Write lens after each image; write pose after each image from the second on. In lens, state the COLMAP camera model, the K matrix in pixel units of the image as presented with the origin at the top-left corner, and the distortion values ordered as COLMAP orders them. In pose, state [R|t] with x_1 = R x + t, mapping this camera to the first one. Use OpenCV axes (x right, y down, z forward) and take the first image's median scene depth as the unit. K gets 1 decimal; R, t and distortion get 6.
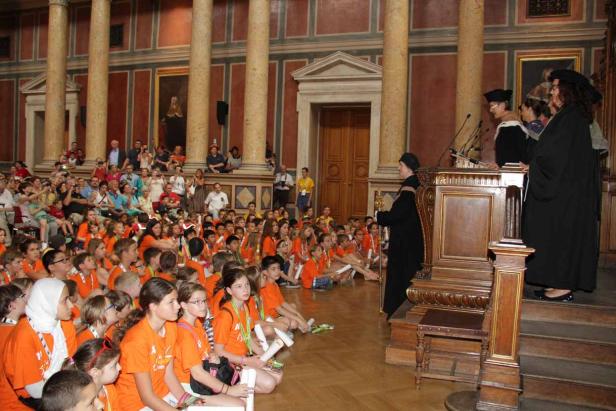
lens RADIAL K [[519.5, 0, 308.2], [0, 519.5, 202.3], [0, 0, 1]] dist [-0.168617, 0.149098]
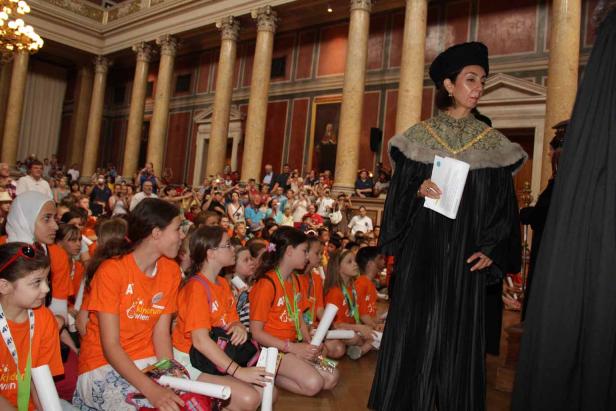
lens RADIAL K [[510.2, 0, 305.0], [0, 510.2, 205.8], [0, 0, 1]] dist [-0.177426, 0.137093]
pose [[0.943113, 0.046406, -0.329218, 0.031235], [-0.075682, 0.994180, -0.076668, 0.037045], [0.323745, 0.097222, 0.941136, 0.069098]]
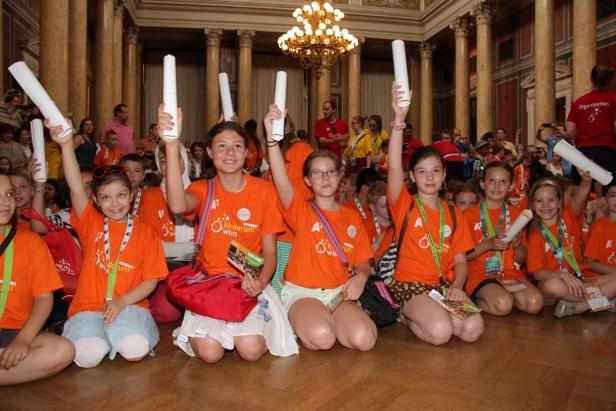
lens RADIAL K [[514.1, 0, 308.0], [0, 514.1, 205.5], [0, 0, 1]] dist [-0.169544, 0.144569]
pose [[0.519708, -0.003452, -0.854337, 0.089254], [-0.014807, 0.999805, -0.013048, 0.054167], [0.854215, 0.019431, 0.519556, 0.118070]]
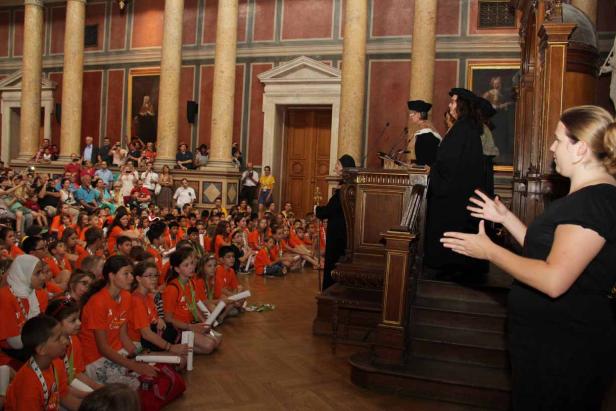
lens RADIAL K [[512.3, 0, 305.0], [0, 512.3, 205.7], [0, 0, 1]] dist [-0.173630, 0.146026]
pose [[0.999007, 0.010584, 0.043269, 0.022119], [-0.011153, 0.999854, 0.012942, 0.001111], [-0.043126, -0.013412, 0.998980, -0.045228]]
